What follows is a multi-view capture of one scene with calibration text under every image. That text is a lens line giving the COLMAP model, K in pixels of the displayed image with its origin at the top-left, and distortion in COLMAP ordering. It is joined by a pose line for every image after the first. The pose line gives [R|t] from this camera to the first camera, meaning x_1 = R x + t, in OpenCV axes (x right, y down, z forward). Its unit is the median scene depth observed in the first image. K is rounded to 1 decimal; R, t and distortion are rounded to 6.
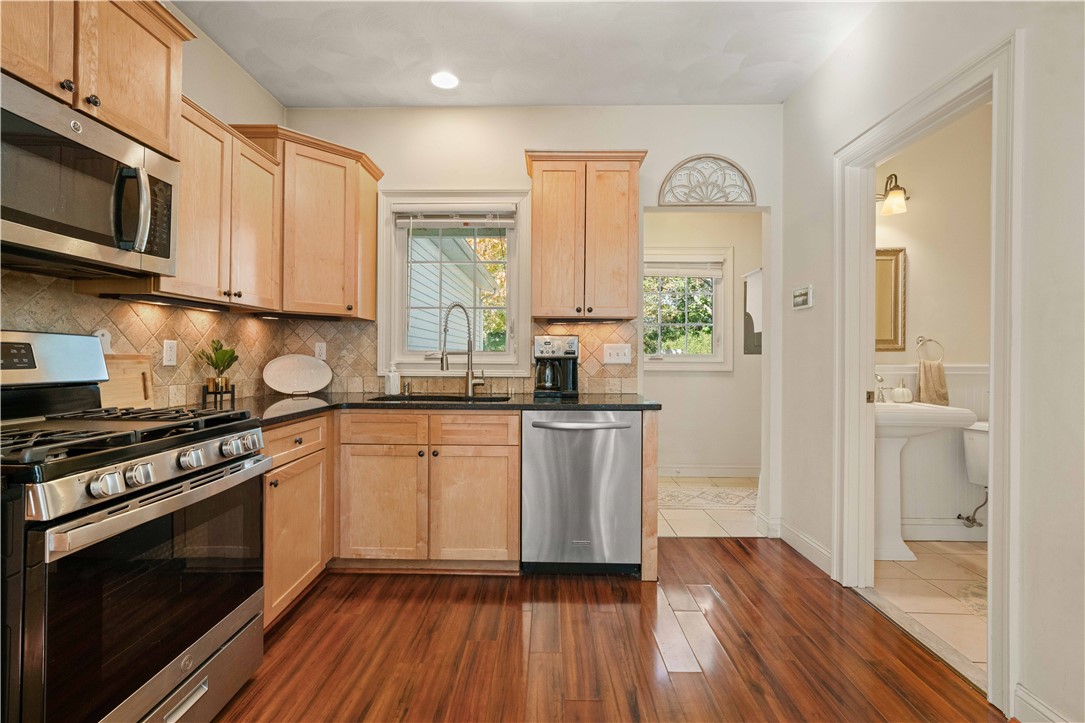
lens RADIAL K [[480.1, 0, 541.9], [0, 480.1, 354.8], [0, 0, 1]] dist [-0.002116, -0.000150]
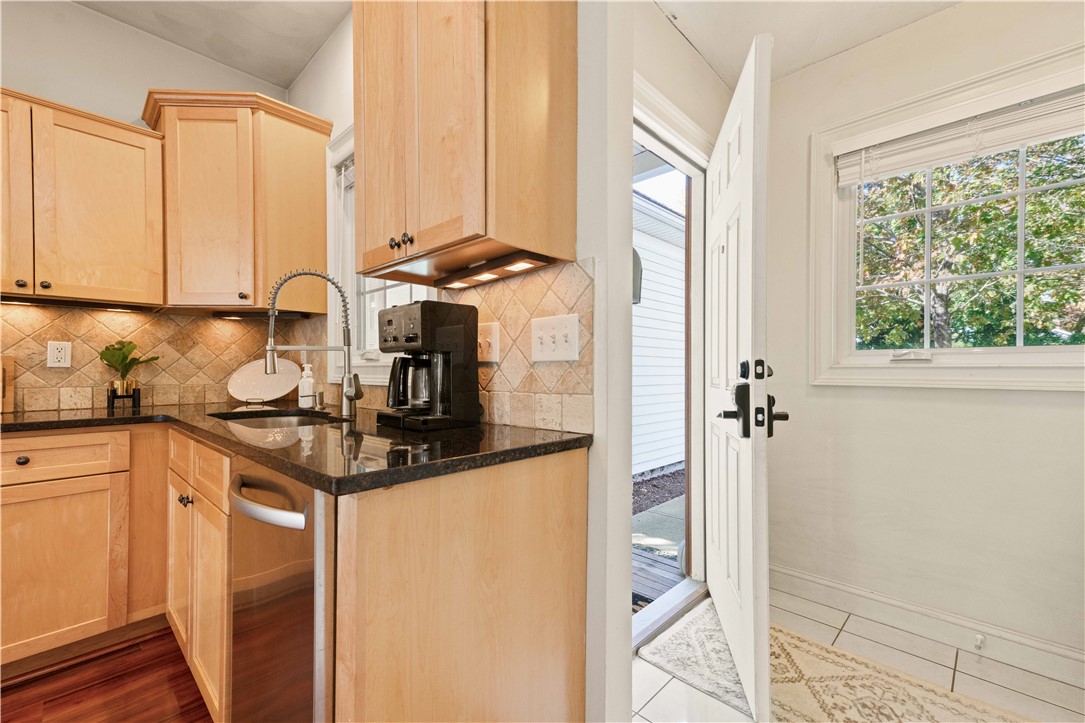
lens RADIAL K [[458.7, 0, 524.7], [0, 458.7, 367.5], [0, 0, 1]] dist [0.043968, 0.000017]
pose [[0.722727, -0.011231, -0.691043, 0.514694], [0.006892, 0.999935, -0.009043, 0.033681], [0.691100, 0.001773, 0.722757, 0.824814]]
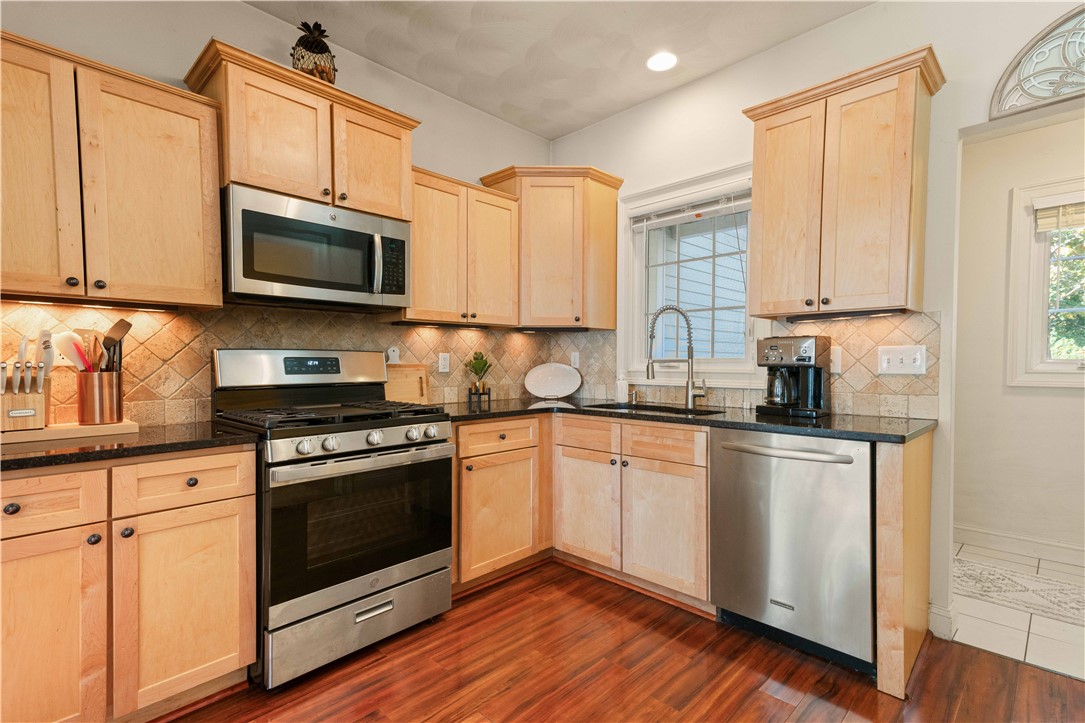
lens RADIAL K [[522.3, 0, 550.7], [0, 522.3, 371.4], [0, 0, 1]] dist [0.056847, -0.000893]
pose [[0.734663, 0.006571, -0.678400, 0.374053], [0.006186, 0.999847, 0.016383, -0.001283], [0.678404, -0.016233, 0.734510, 0.112231]]
